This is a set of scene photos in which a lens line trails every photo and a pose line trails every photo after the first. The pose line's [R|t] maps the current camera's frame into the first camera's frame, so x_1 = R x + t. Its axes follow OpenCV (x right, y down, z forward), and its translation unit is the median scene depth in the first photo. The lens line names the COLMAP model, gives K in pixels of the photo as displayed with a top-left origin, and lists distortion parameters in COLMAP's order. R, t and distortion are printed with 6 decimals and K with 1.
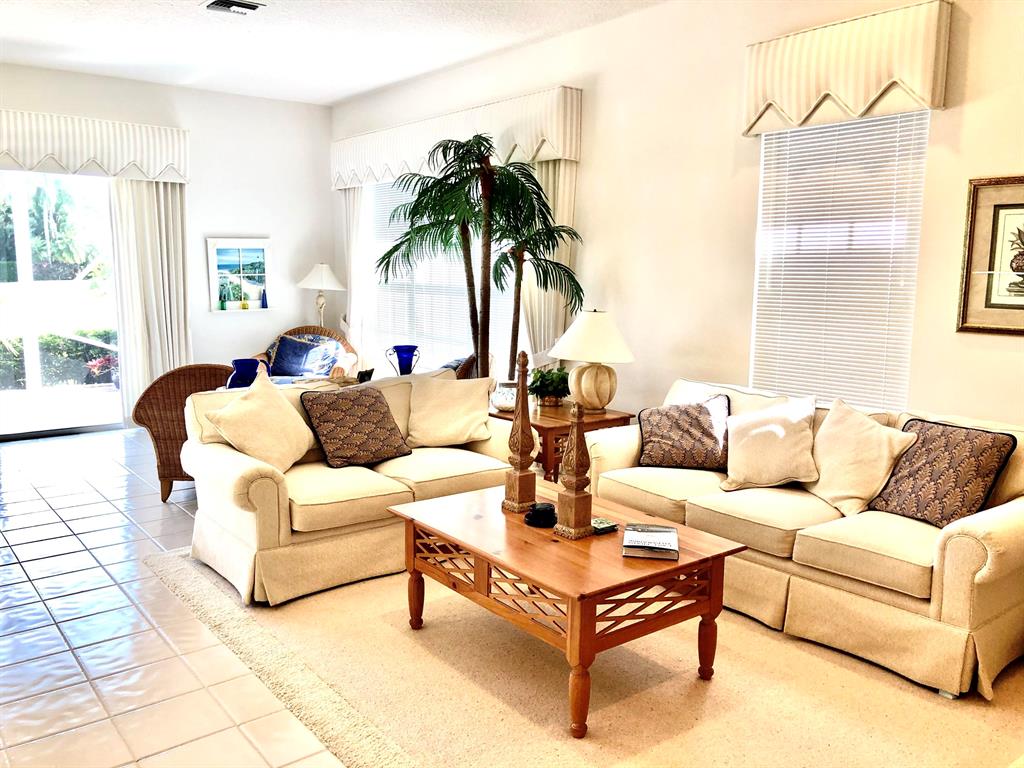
lens RADIAL K [[825.1, 0, 512.0], [0, 825.1, 384.0], [0, 0, 1]] dist [0.046291, -0.000101]
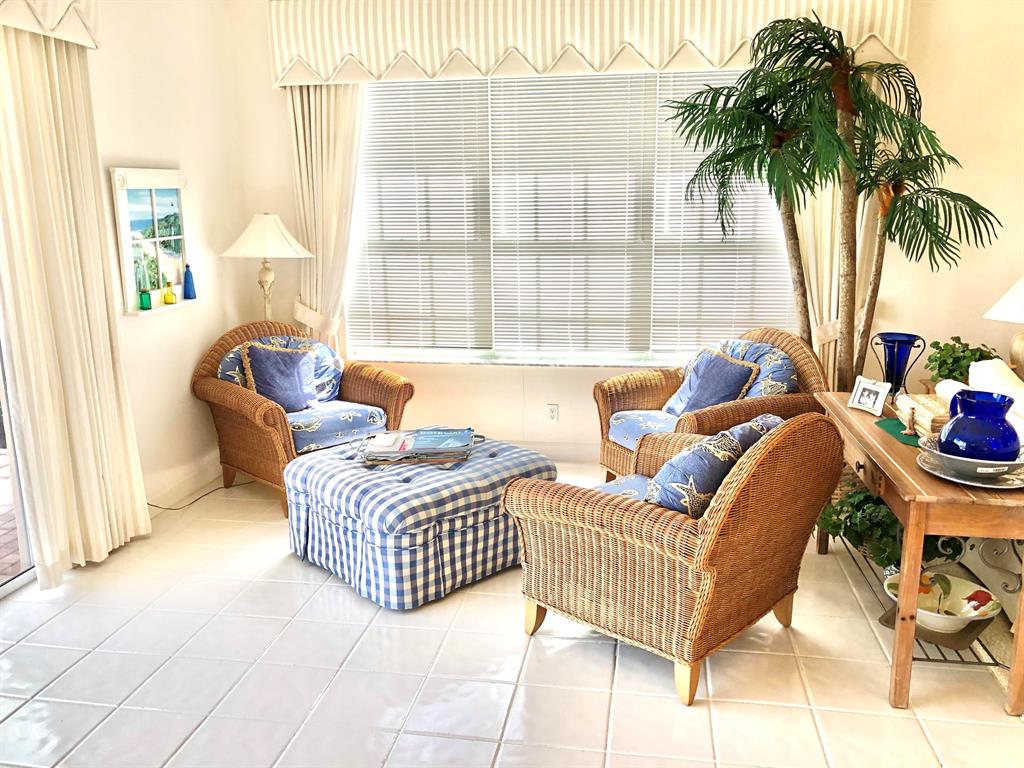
lens RADIAL K [[835.4, 0, 512.0], [0, 835.4, 384.0], [0, 0, 1]] dist [0.006949, -0.005411]
pose [[0.746129, -0.157408, 0.646927, -0.646207], [0.111424, 0.987469, 0.111758, -0.094591], [-0.656412, -0.011303, 0.754318, 0.568371]]
